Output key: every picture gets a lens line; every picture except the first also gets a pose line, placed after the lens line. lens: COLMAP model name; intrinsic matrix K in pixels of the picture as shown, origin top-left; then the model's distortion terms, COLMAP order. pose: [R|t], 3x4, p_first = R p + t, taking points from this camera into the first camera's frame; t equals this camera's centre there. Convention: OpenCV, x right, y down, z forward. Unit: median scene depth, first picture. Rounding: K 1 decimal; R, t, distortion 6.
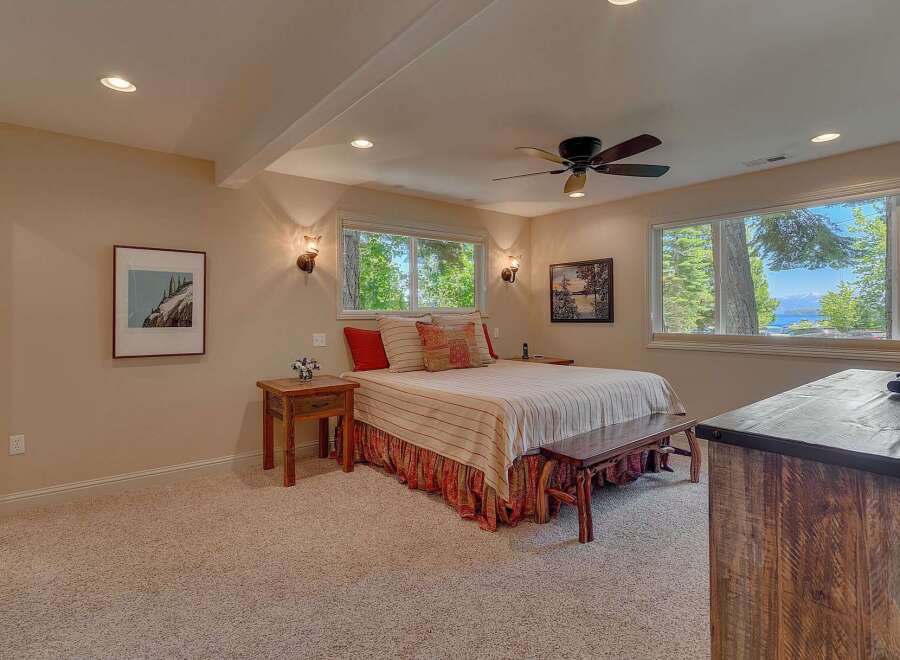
lens RADIAL K [[481.4, 0, 446.4], [0, 481.4, 315.2], [0, 0, 1]] dist [0.005972, 0.000781]
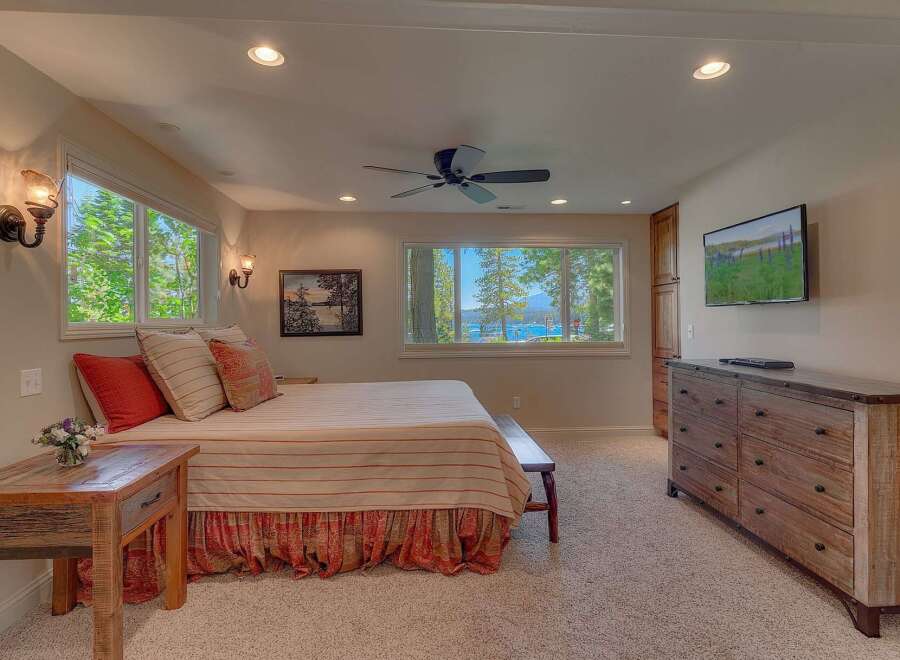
lens RADIAL K [[481.4, 0, 446.4], [0, 481.4, 315.2], [0, 0, 1]] dist [0.005972, 0.000781]
pose [[0.560308, 0.013698, 0.828171, -0.365410], [0.009243, 0.999698, -0.022788, -0.001482], [-0.828233, 0.020423, 0.560012, 0.298897]]
